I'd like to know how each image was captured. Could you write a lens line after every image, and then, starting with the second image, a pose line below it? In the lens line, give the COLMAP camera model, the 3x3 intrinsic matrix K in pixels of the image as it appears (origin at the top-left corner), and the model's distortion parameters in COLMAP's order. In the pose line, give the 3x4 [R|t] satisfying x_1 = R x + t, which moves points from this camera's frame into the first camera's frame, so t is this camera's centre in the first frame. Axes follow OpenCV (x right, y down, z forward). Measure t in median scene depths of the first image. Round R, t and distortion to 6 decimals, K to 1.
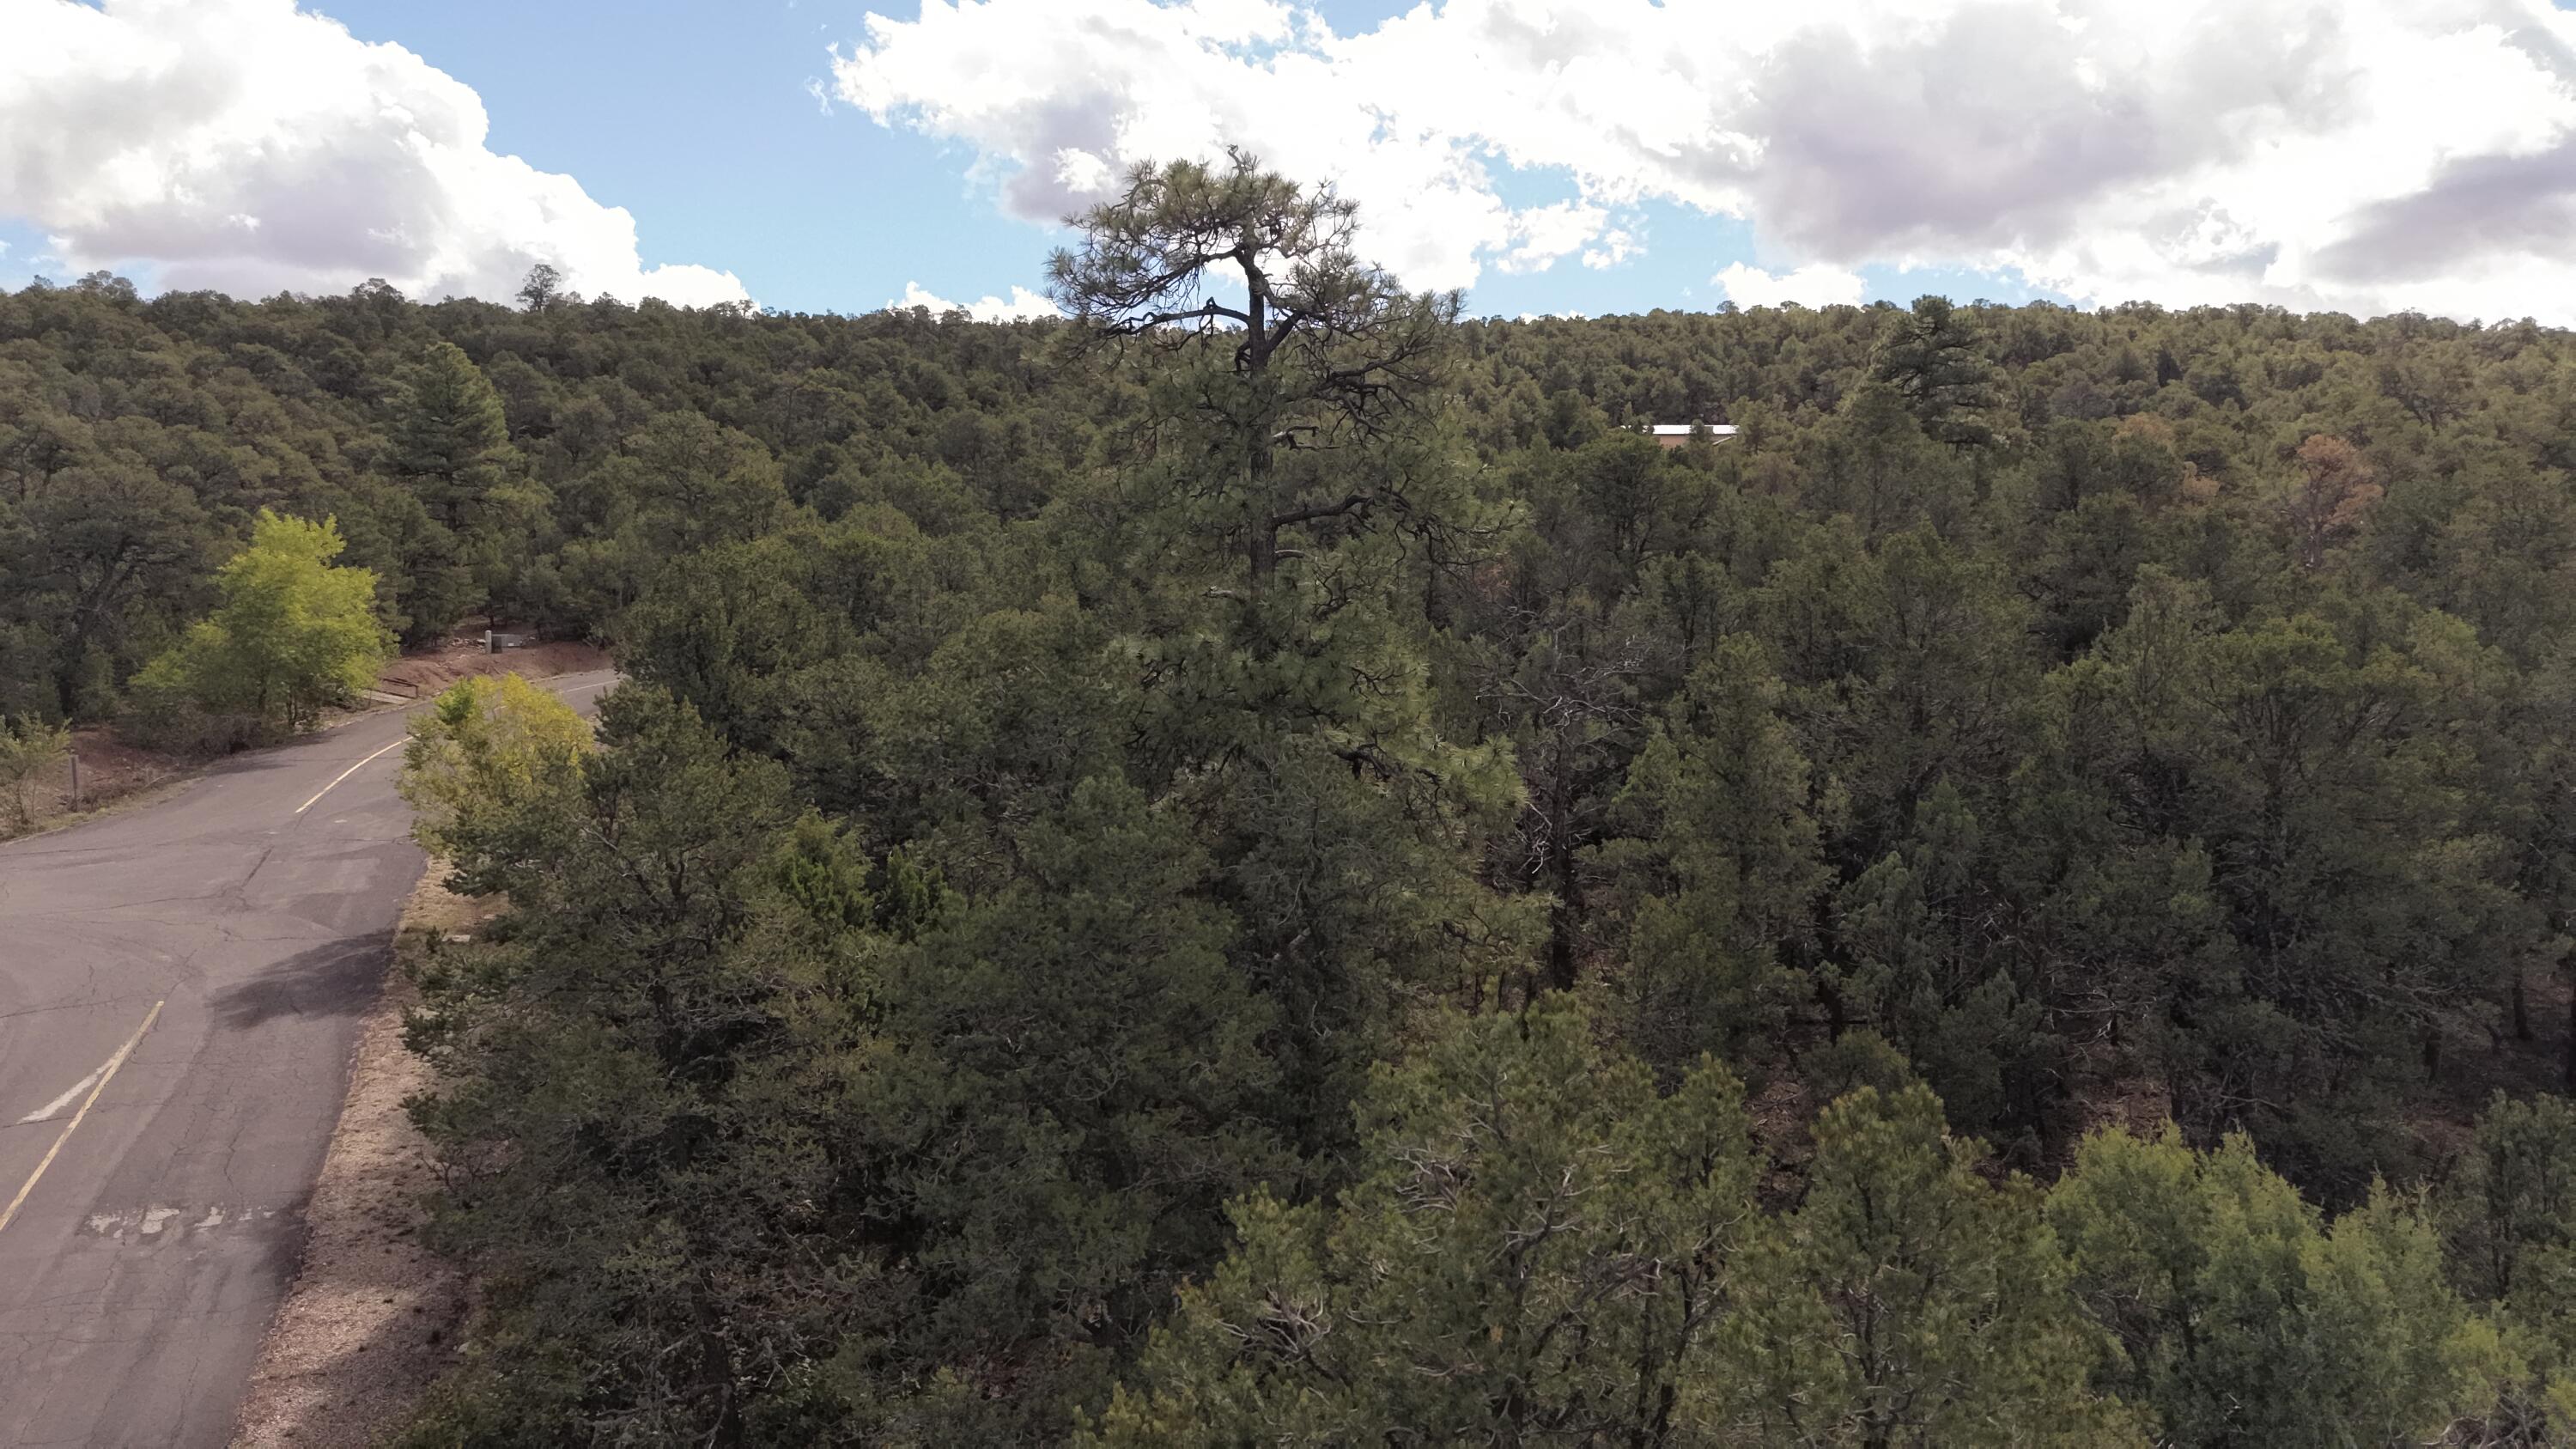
lens RADIAL K [[1731.7, 0, 1289.2], [0, 1731.7, 696.2], [0, 0, 1]] dist [0.035068, -0.035444]
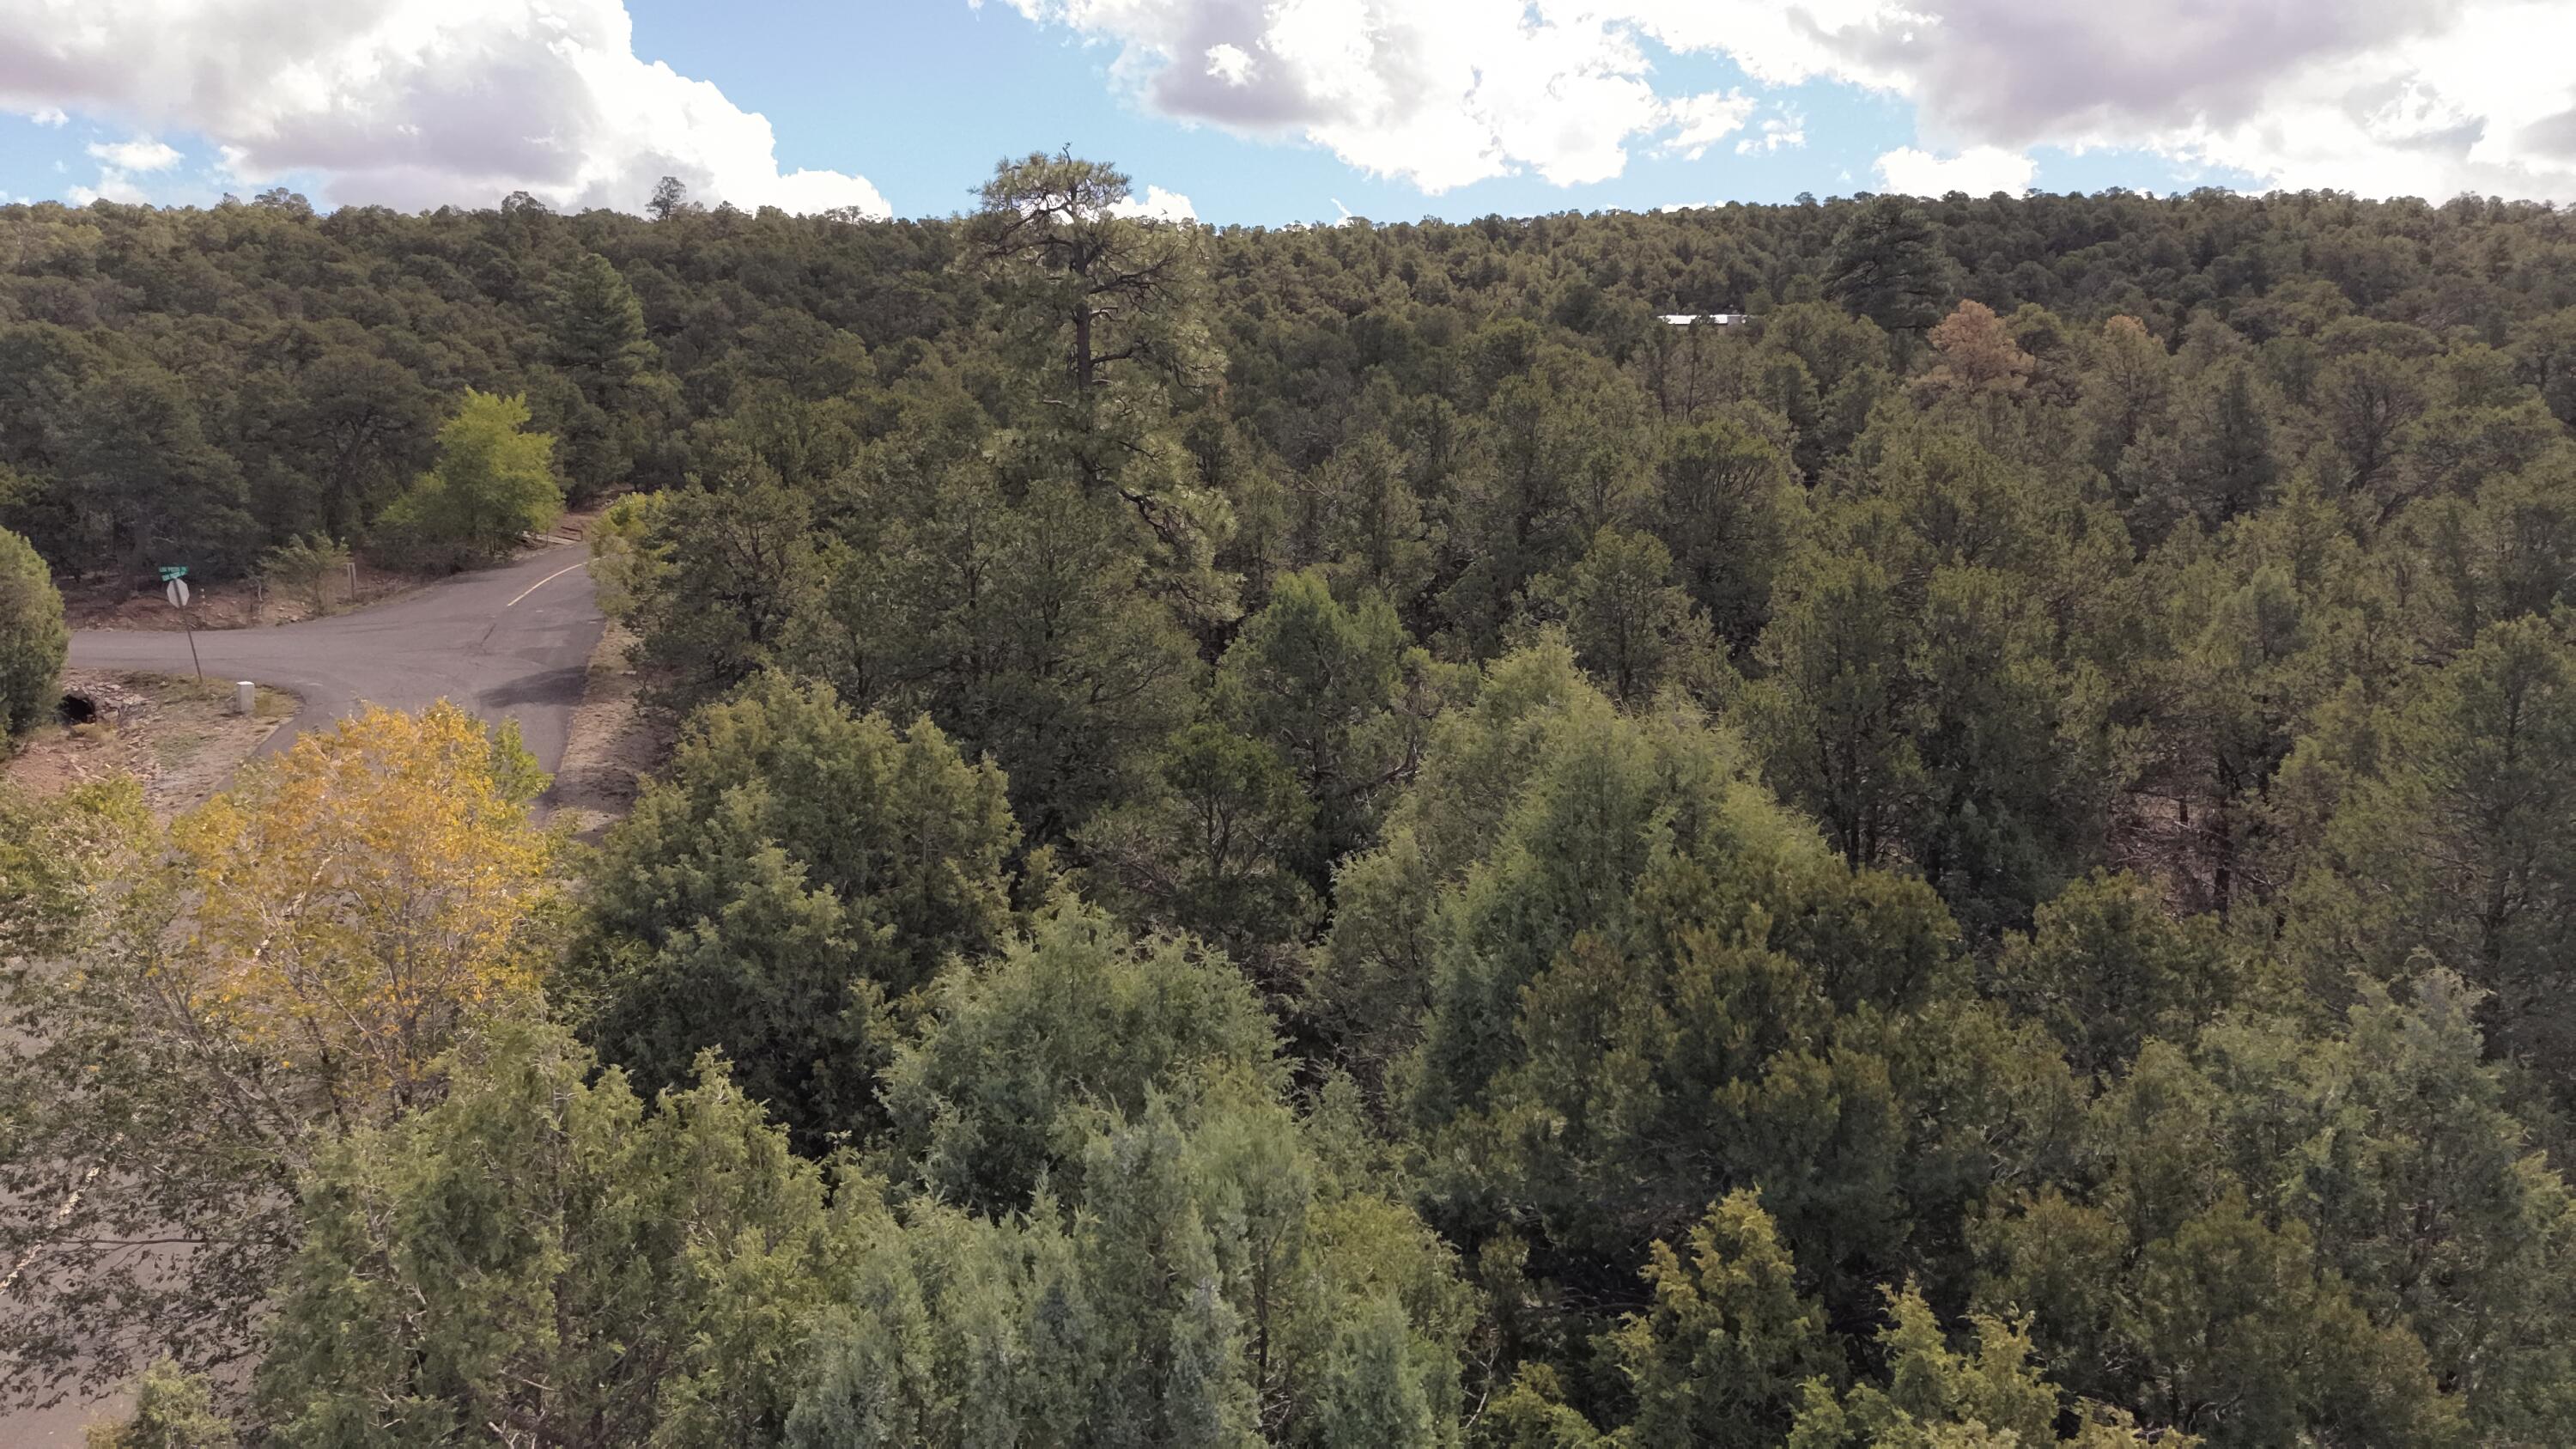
lens RADIAL K [[1731.7, 0, 1310.6], [0, 1731.7, 692.1], [0, 0, 1]] dist [0.035068, -0.035444]
pose [[0.997823, 0.002566, -0.065905, 0.063398], [0.001083, 0.998471, 0.055268, 0.022383], [0.065946, -0.055219, 0.996294, -0.129934]]
